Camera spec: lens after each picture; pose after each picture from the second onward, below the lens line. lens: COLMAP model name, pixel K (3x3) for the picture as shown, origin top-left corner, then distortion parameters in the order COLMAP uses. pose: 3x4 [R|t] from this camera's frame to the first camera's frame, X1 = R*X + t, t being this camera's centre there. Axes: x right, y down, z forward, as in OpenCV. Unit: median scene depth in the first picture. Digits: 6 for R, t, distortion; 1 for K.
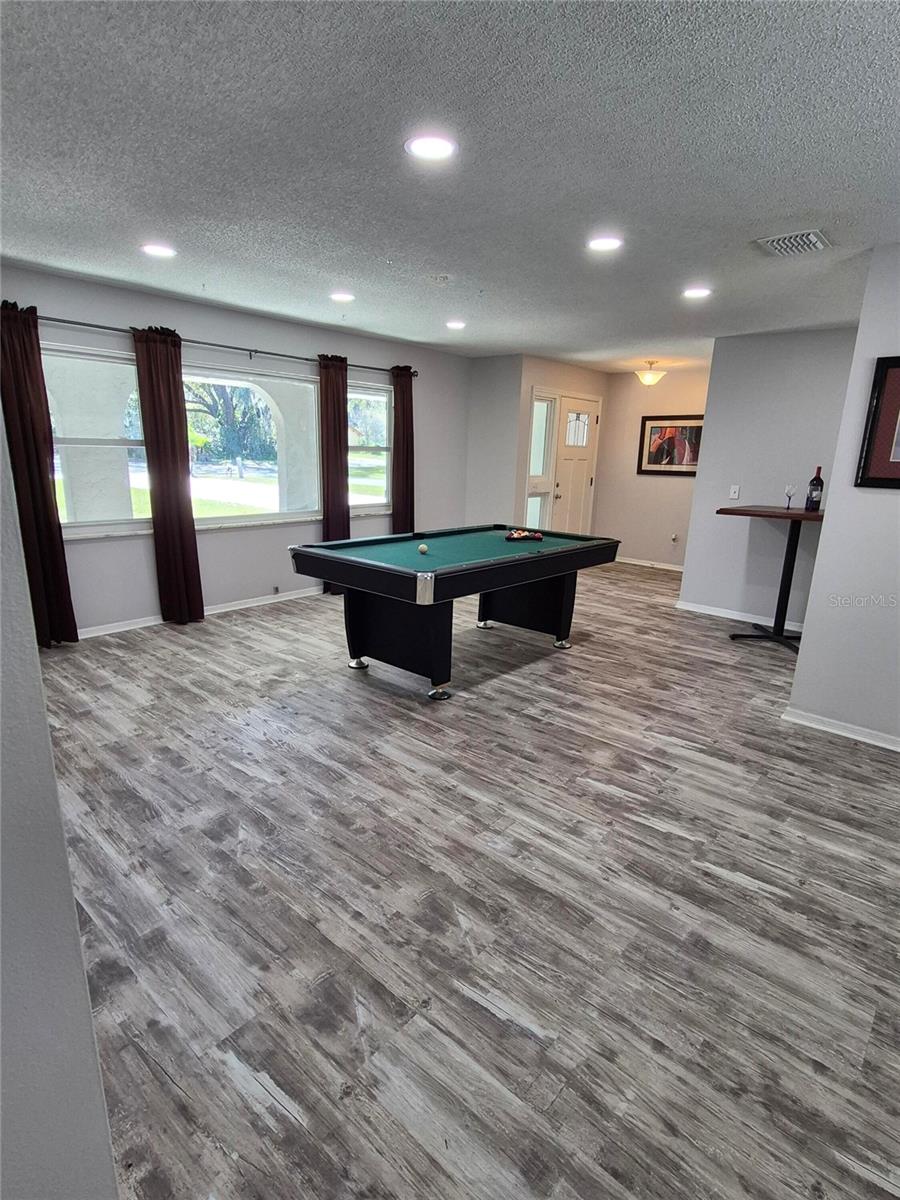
lens RADIAL K [[617.3, 0, 456.0], [0, 617.3, 604.6], [0, 0, 1]] dist [0.000562, -0.001214]
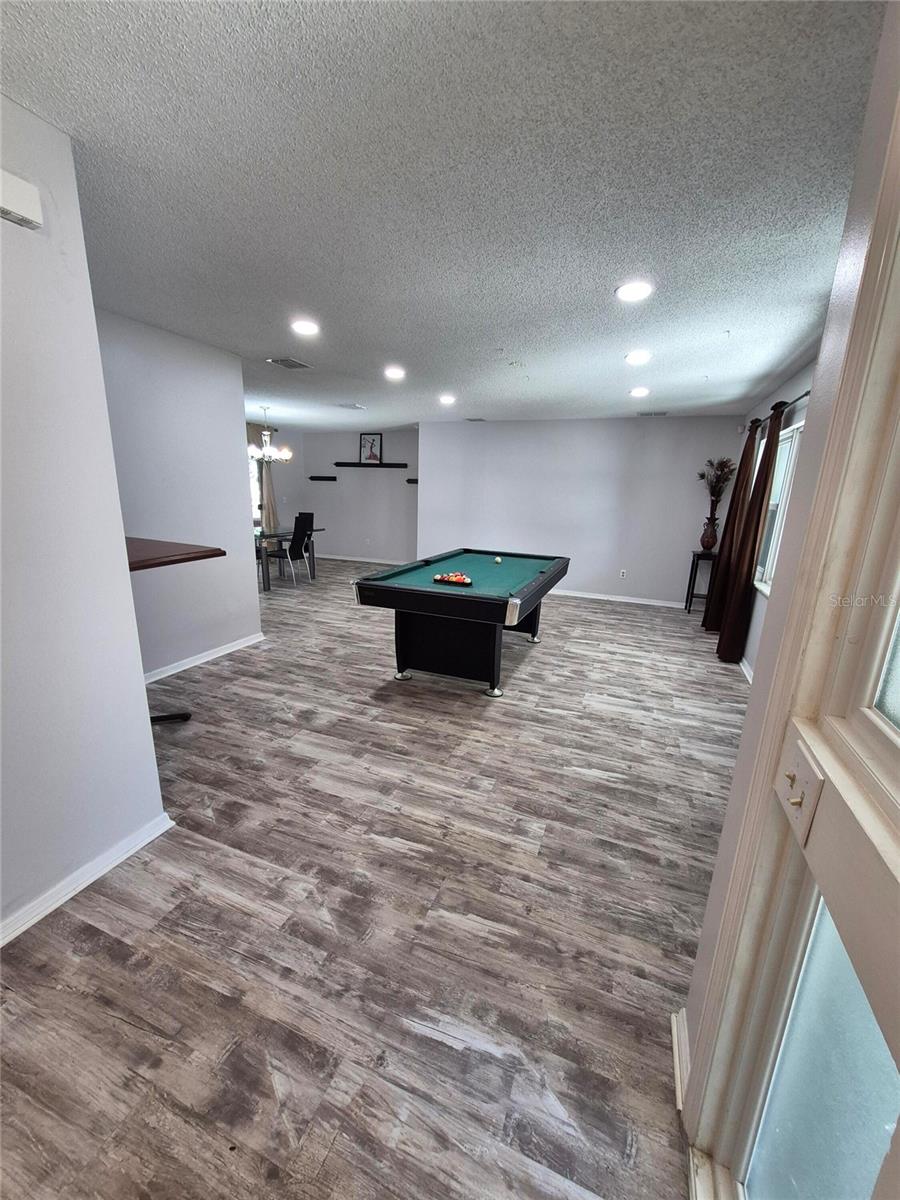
lens RADIAL K [[476.3, 0, 450.0], [0, 476.3, 600.0], [0, 0, 1]] dist [-0.000445, -0.000100]
pose [[-0.944632, 0.009355, -0.328000, 0.487272], [-0.142612, 0.888544, 0.436063, -0.550870], [0.295522, 0.458695, -0.838013, 2.222439]]
